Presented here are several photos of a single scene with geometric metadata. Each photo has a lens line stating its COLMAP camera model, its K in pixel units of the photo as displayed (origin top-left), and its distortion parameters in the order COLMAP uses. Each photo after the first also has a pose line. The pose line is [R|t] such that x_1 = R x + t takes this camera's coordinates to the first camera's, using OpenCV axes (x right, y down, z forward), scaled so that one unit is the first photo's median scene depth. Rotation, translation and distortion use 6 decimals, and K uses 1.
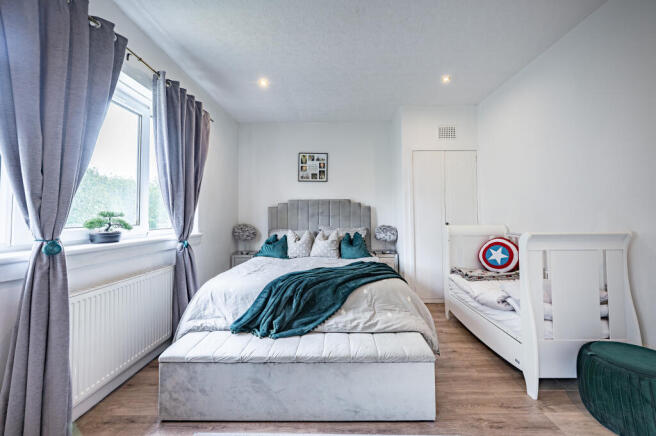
lens RADIAL K [[267.0, 0, 324.2], [0, 267.0, 198.2], [0, 0, 1]] dist [-0.000676, 0.000491]
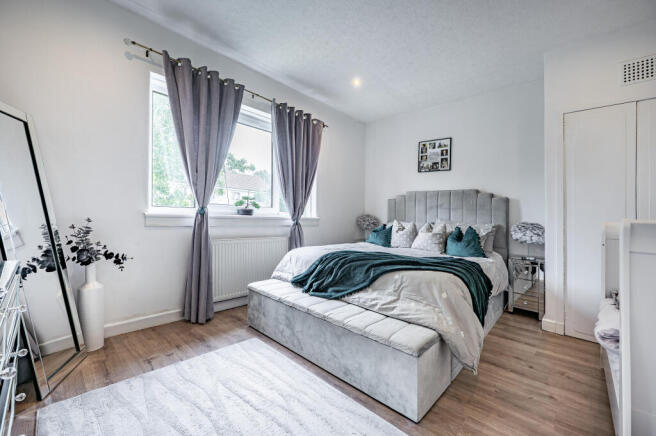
lens RADIAL K [[267.0, 0, 323.7], [0, 267.0, 211.6], [0, 0, 1]] dist [-0.000676, 0.000491]
pose [[0.731131, 0.023766, -0.681823, 0.568083], [0.002335, 0.999300, 0.037336, 0.075277], [0.682233, -0.028889, 0.730564, 0.122392]]
